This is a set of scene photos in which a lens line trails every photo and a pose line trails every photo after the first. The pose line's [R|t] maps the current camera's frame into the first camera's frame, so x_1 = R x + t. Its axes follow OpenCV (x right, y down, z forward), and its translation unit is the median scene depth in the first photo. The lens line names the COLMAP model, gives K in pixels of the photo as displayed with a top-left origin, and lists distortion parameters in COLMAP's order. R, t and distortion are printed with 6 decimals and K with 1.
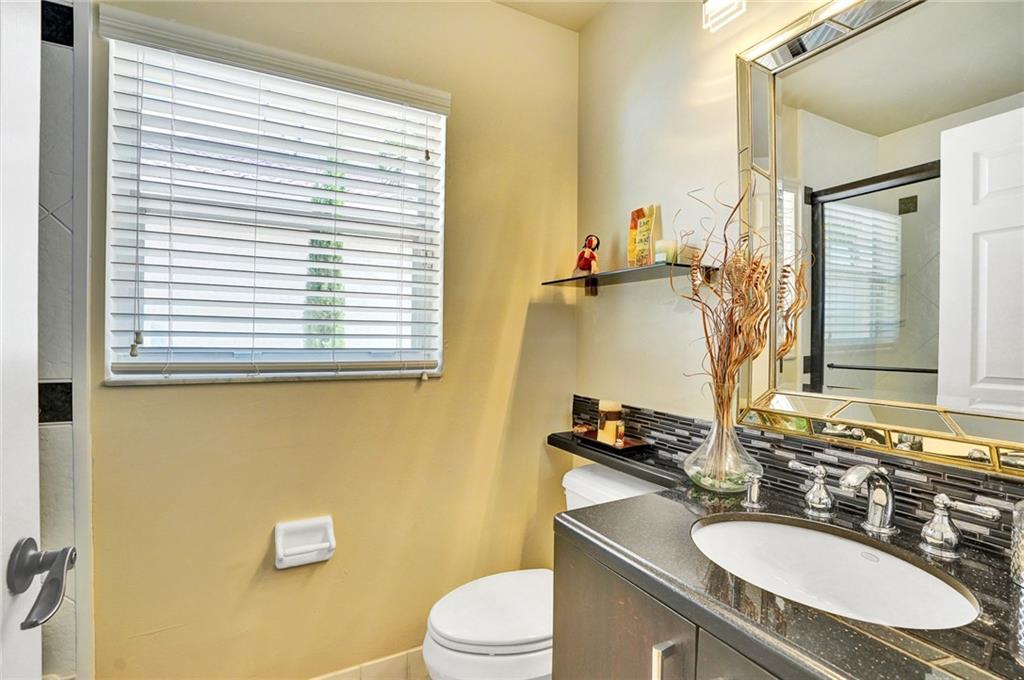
lens RADIAL K [[476.2, 0, 514.5], [0, 476.2, 339.2], [0, 0, 1]] dist [-0.068862, 0.025820]
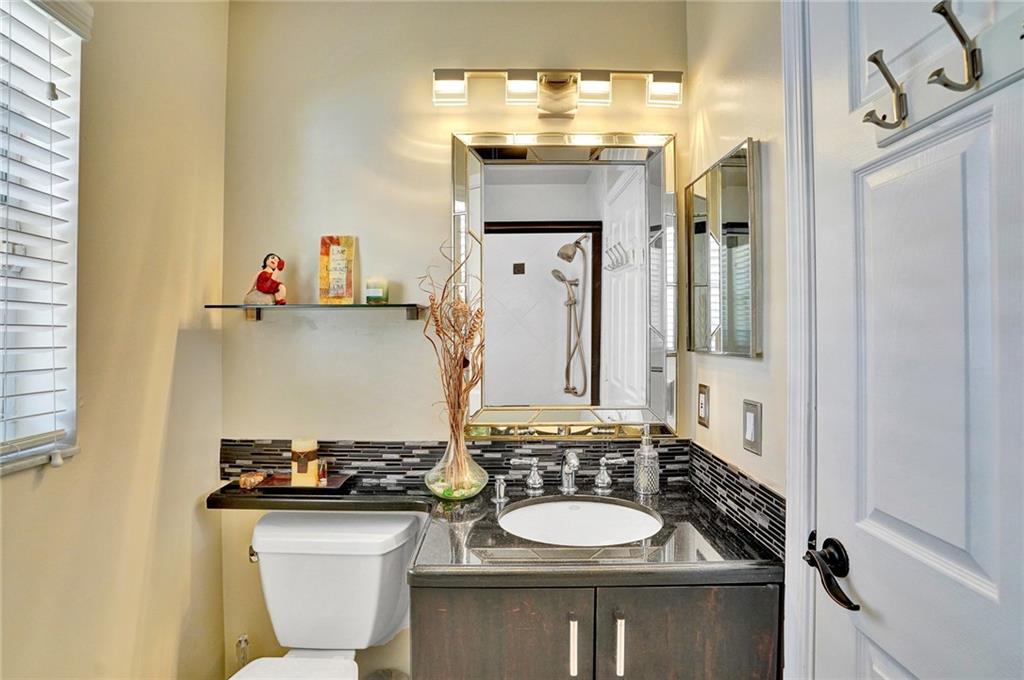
lens RADIAL K [[491.8, 0, 498.4], [0, 491.8, 324.9], [0, 0, 1]] dist [-0.063239, 0.025305]
pose [[0.494917, -0.001660, 0.868939, -0.463919], [0.018263, 0.999797, -0.008492, -0.082644], [-0.868748, 0.020073, 0.494847, 0.223088]]
